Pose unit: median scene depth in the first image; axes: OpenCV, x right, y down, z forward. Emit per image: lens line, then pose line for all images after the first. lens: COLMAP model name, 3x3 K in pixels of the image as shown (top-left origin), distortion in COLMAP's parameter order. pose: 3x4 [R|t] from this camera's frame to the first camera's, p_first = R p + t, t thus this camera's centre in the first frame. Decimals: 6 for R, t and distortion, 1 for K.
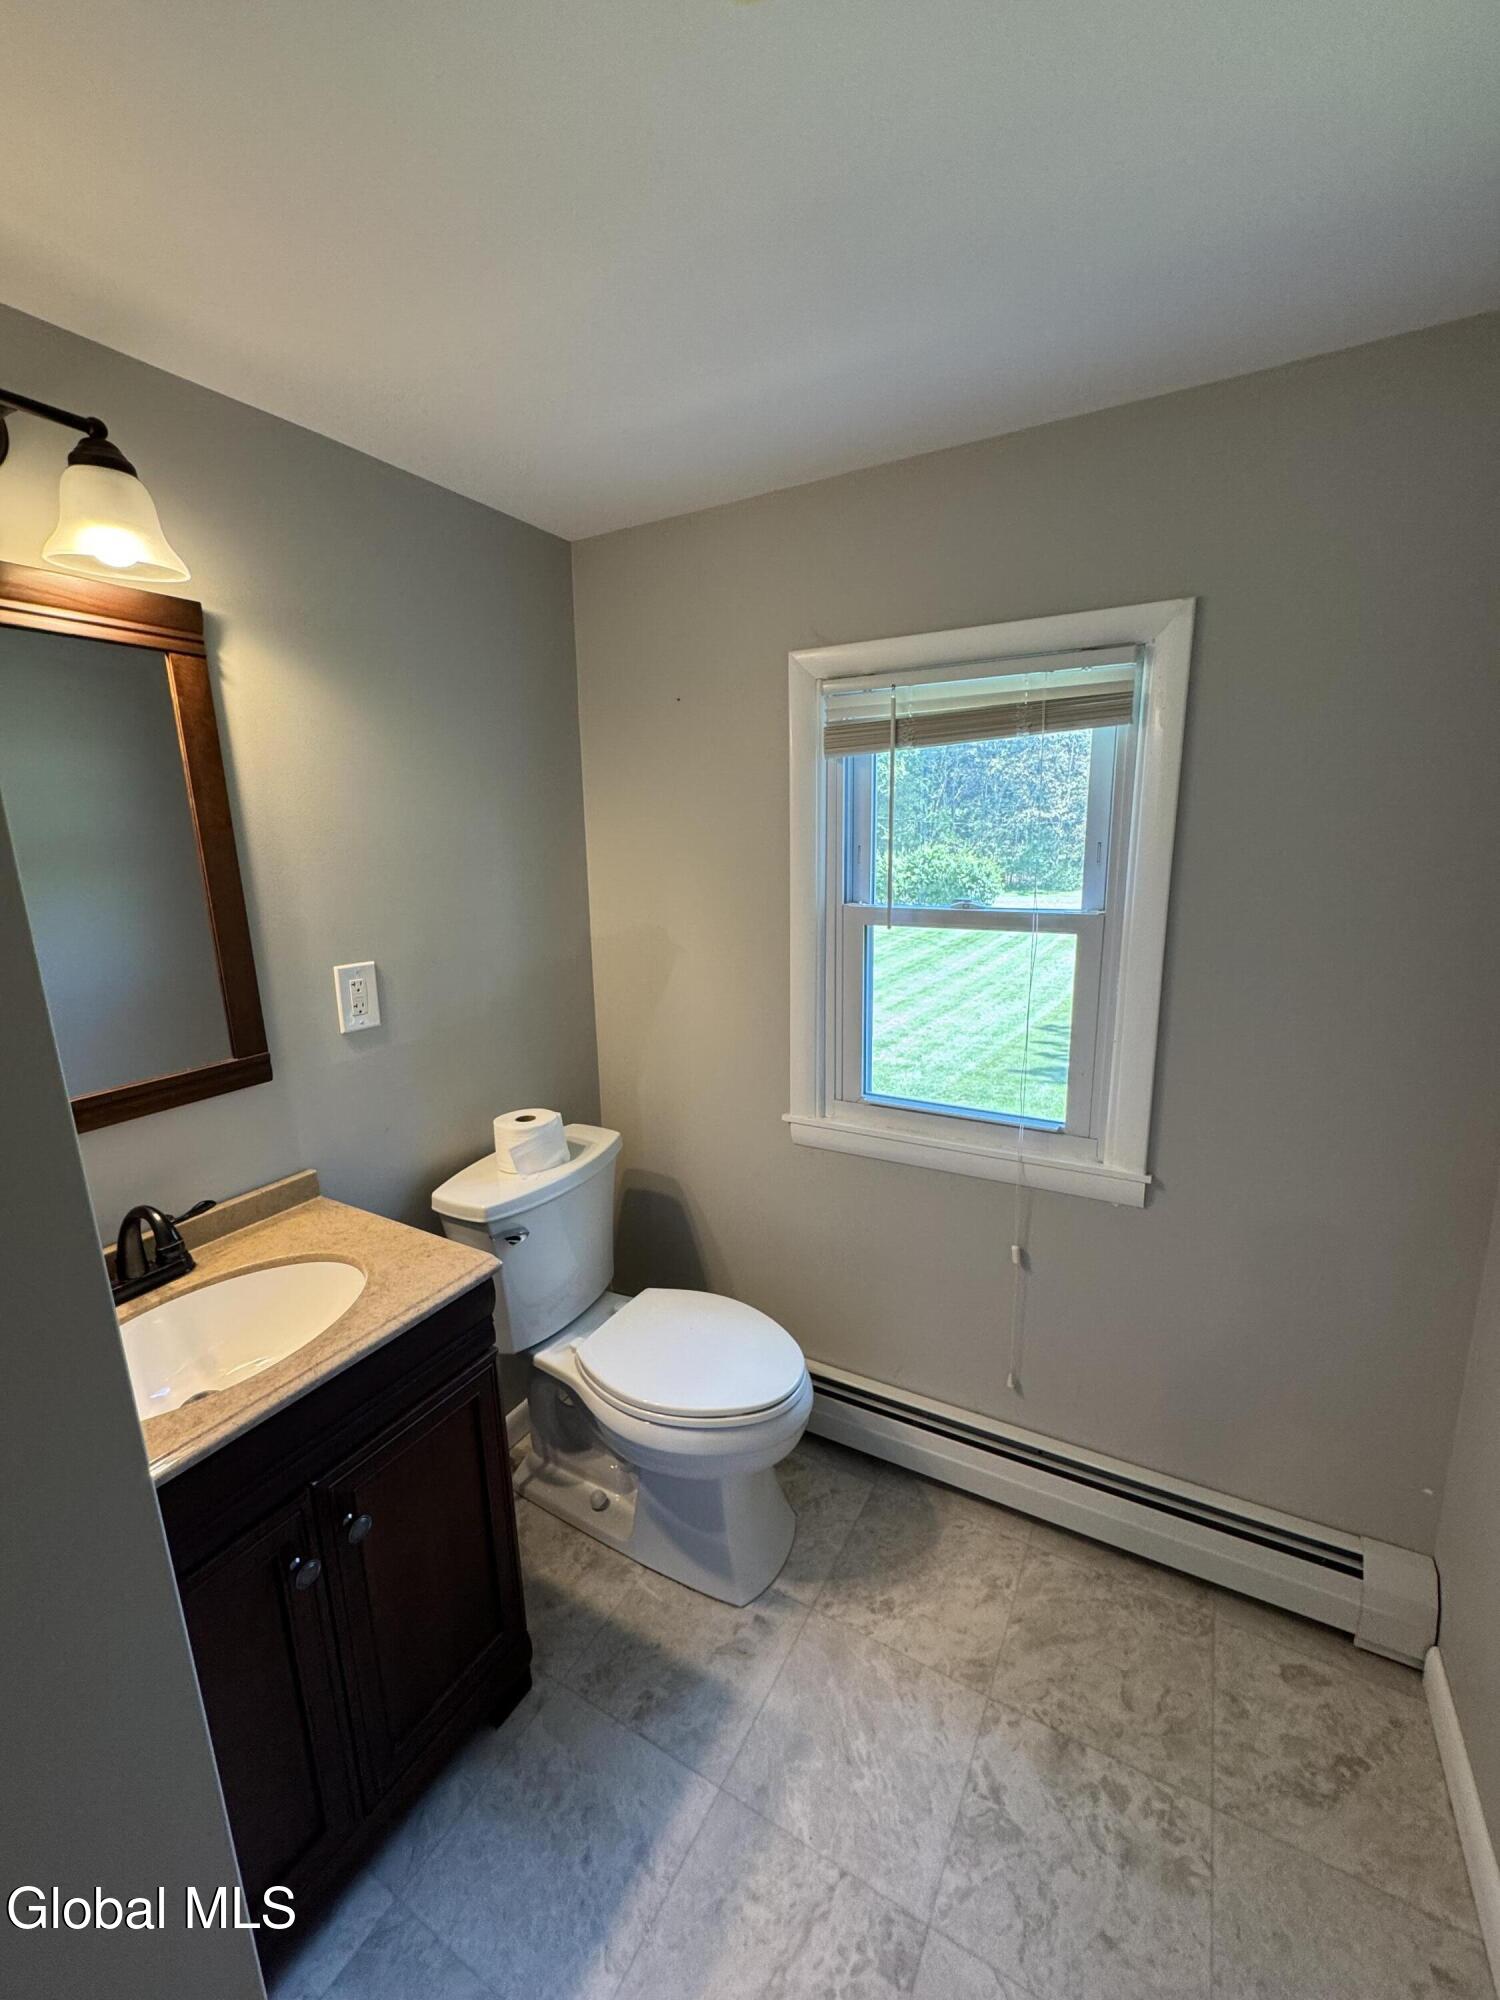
lens RADIAL K [[797.0, 0, 750.0], [0, 797.0, 1000.0], [0, 0, 1]] dist [-0.002585, -0.000443]
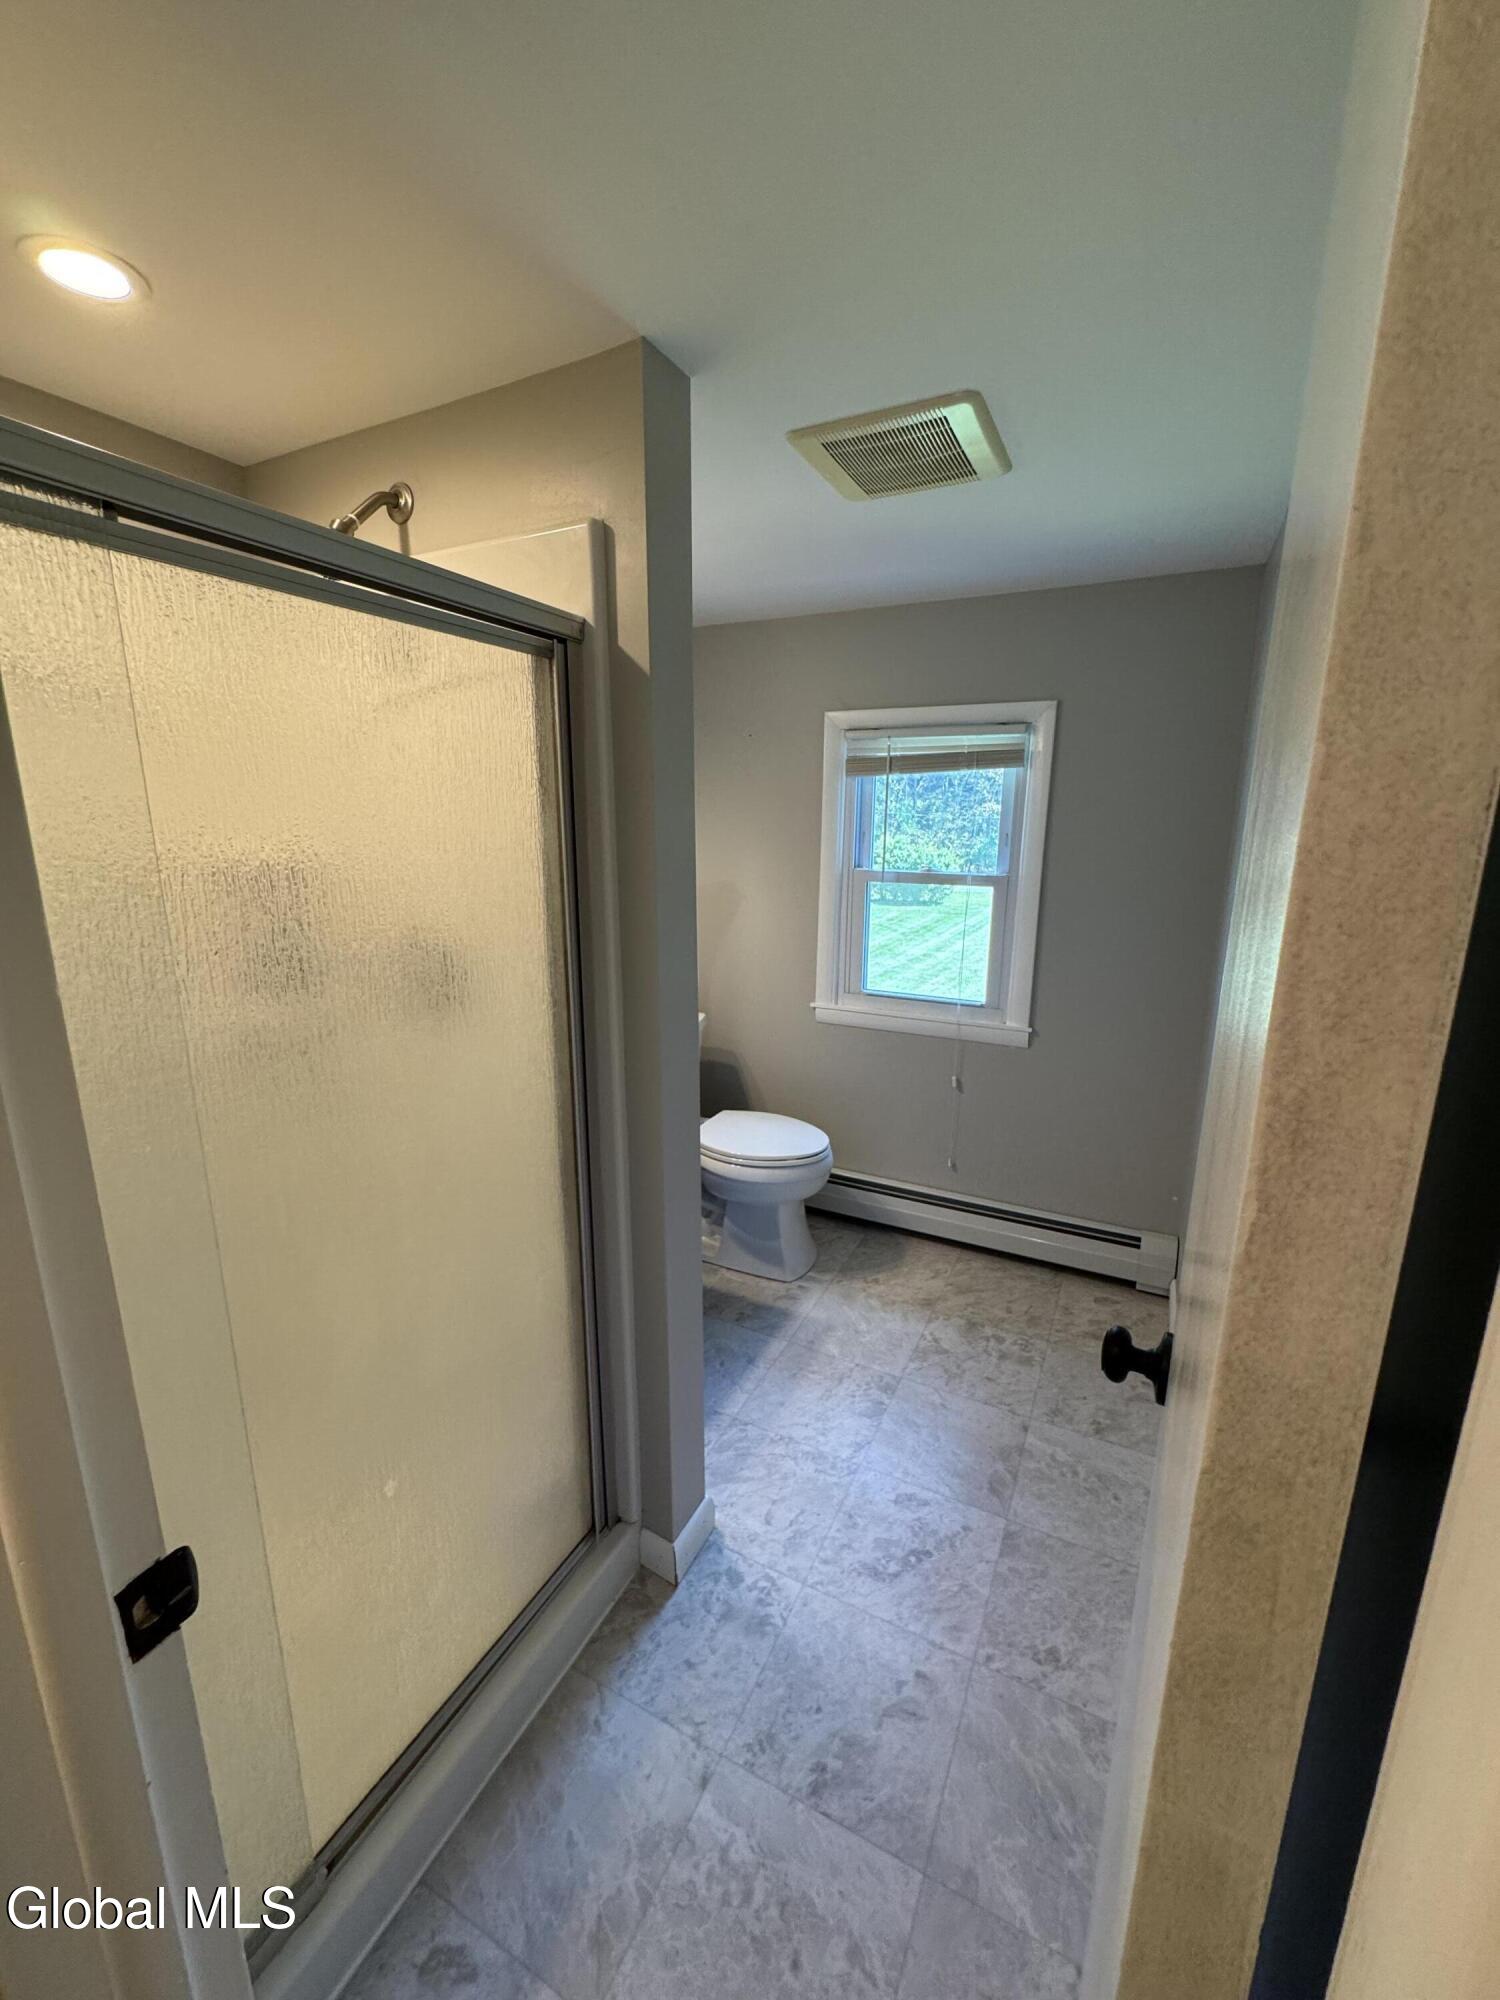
lens RADIAL K [[797.0, 0, 750.0], [0, 797.0, 1000.0], [0, 0, 1]] dist [-0.002585, -0.000443]
pose [[0.998596, 0.015818, 0.050553, -0.187696], [-0.016659, 0.999729, 0.016256, 0.136260], [-0.050282, -0.017076, 0.998589, -0.667294]]
